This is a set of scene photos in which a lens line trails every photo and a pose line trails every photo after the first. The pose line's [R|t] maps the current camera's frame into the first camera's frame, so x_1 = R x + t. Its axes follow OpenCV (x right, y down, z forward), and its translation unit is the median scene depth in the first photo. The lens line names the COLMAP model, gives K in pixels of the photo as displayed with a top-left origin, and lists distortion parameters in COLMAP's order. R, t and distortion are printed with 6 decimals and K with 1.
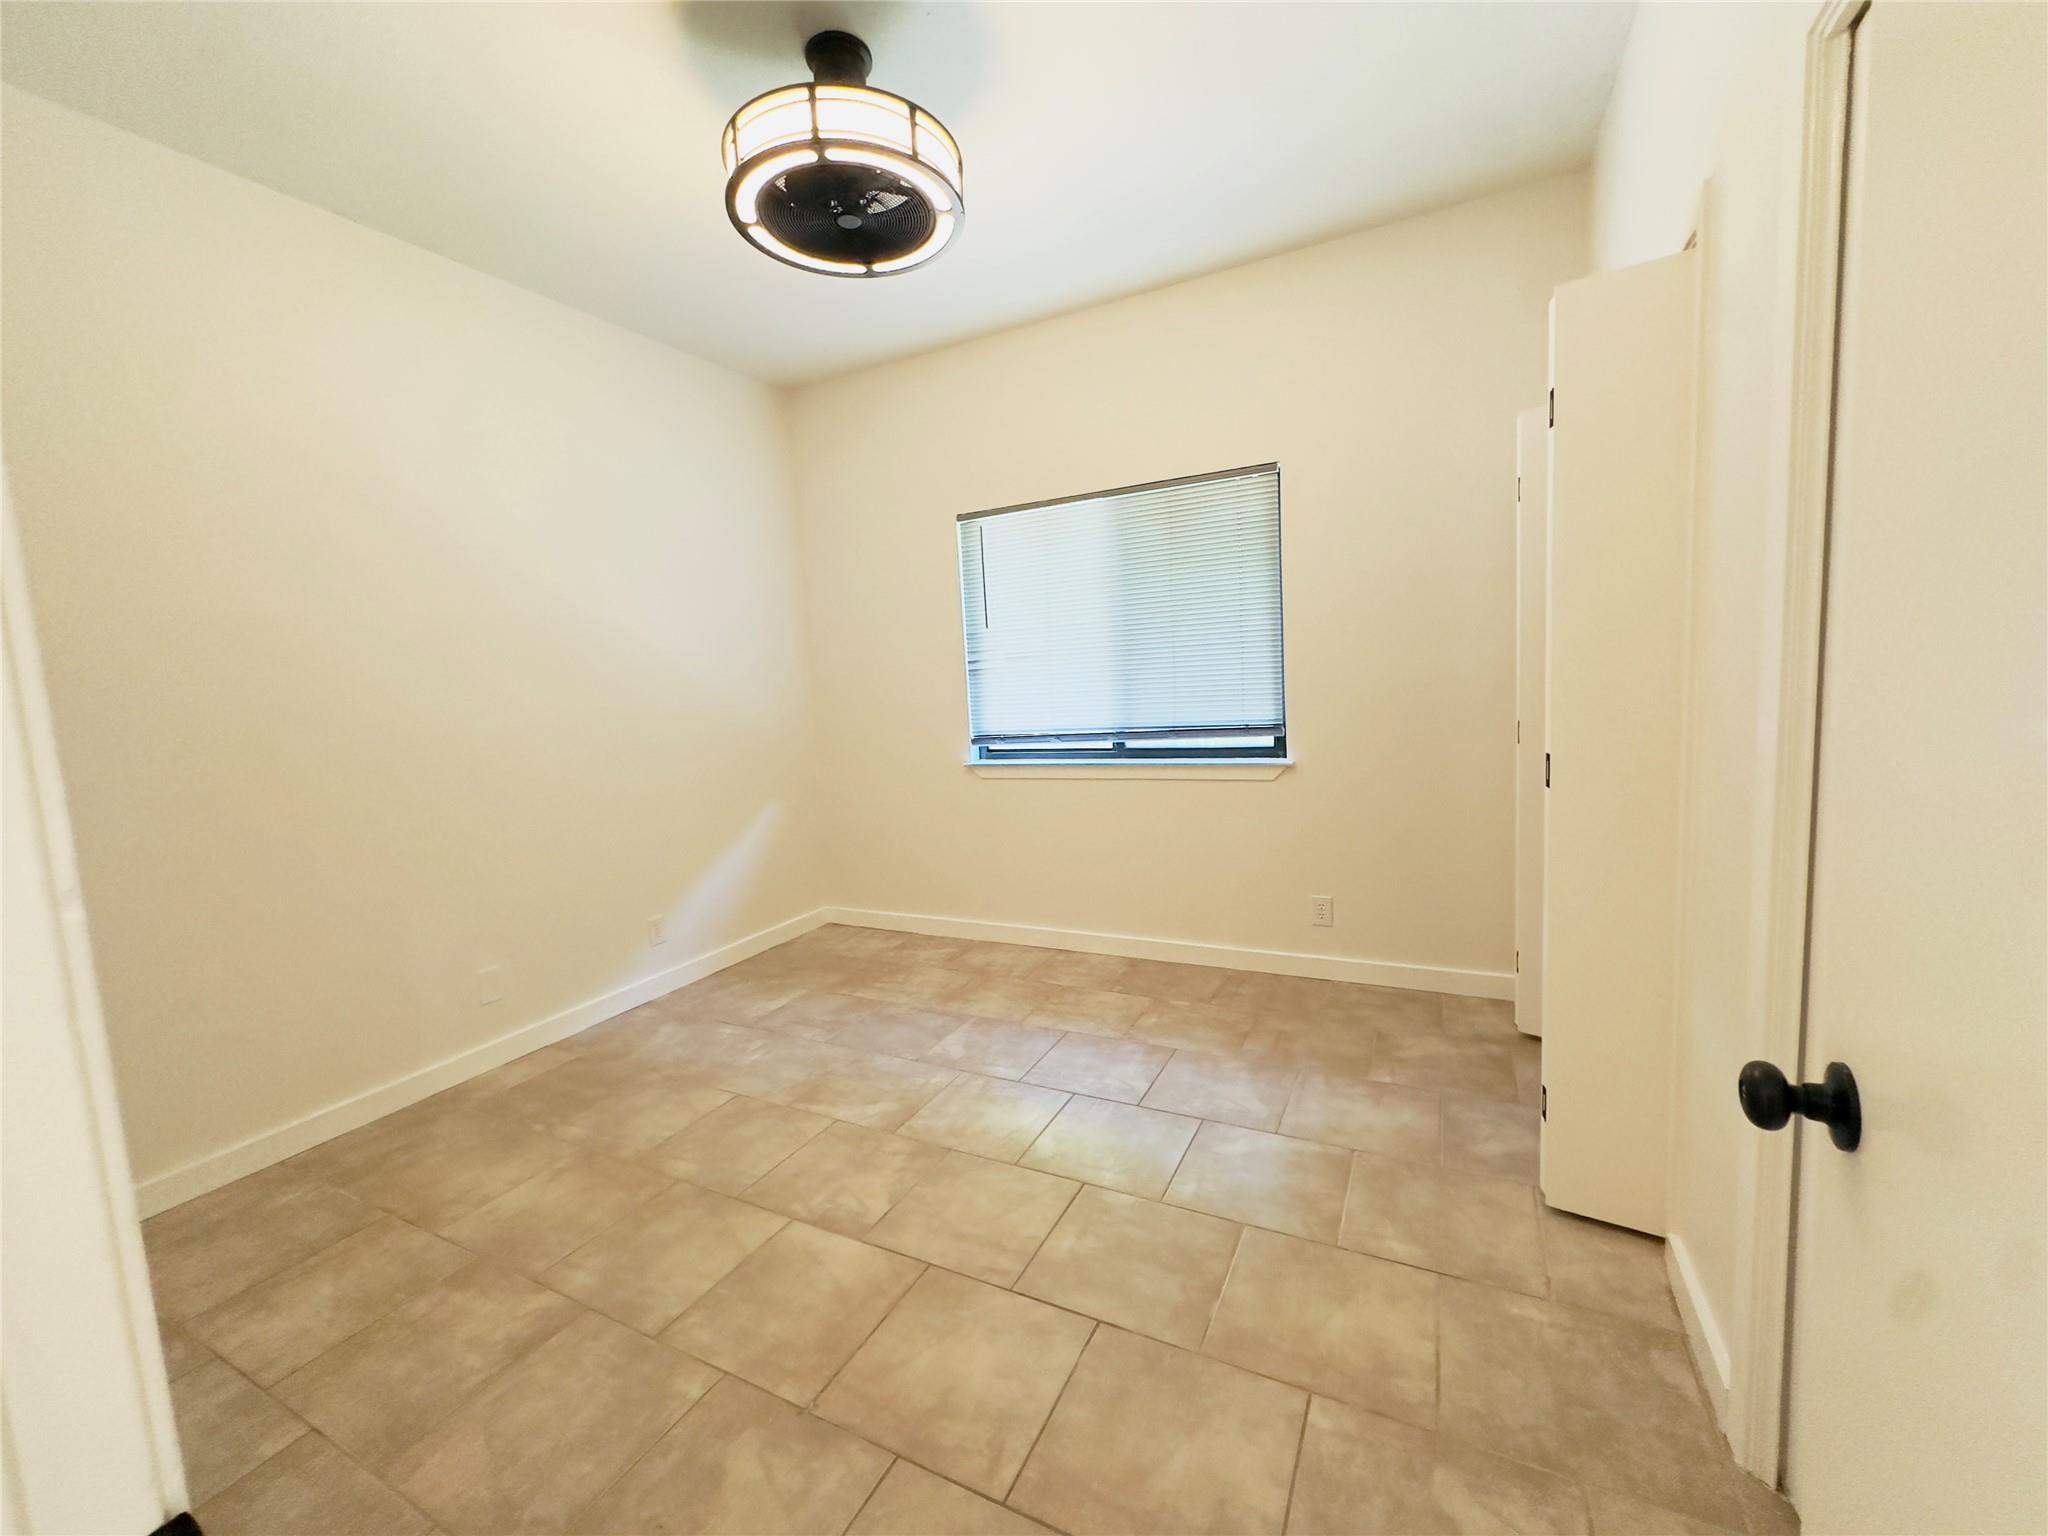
lens RADIAL K [[831.0, 0, 1017.3], [0, 831.0, 778.5], [0, 0, 1]] dist [0.002501, 0.000077]
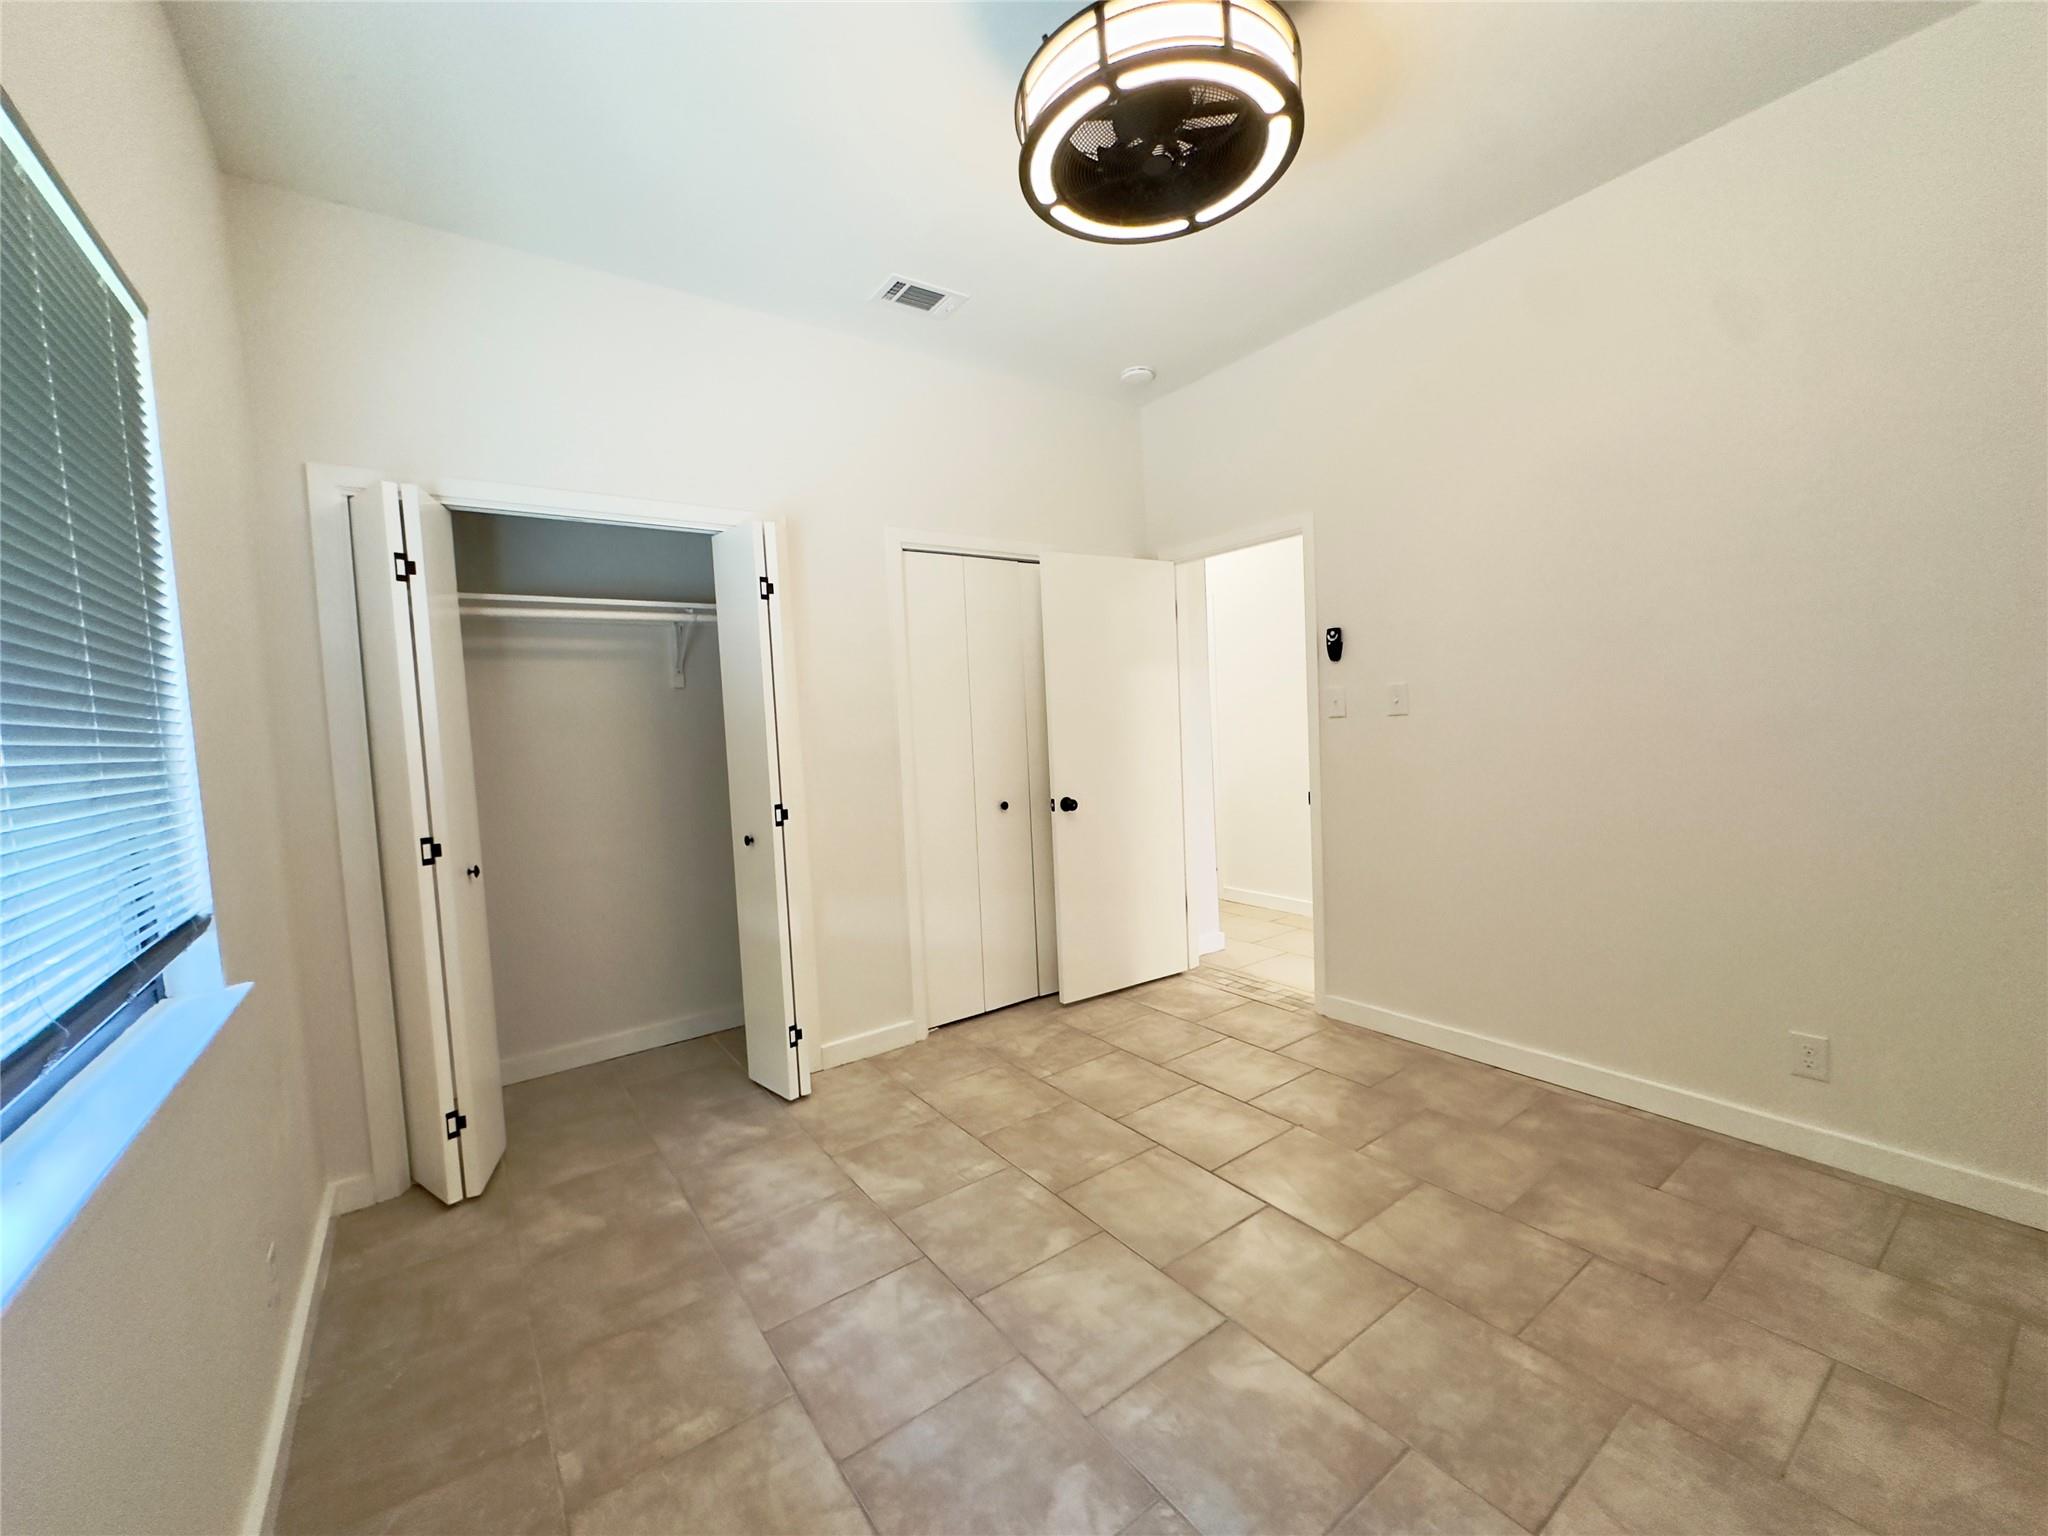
lens RADIAL K [[825.0, 0, 1024.0], [0, 825.0, 768.0], [0, 0, 1]] dist [-0.002704, -0.000190]
pose [[-0.891941, 0.071800, 0.446415, -0.383148], [0.147851, 0.979350, 0.137891, -0.199413], [-0.427296, 0.188993, -0.884138, 1.778425]]
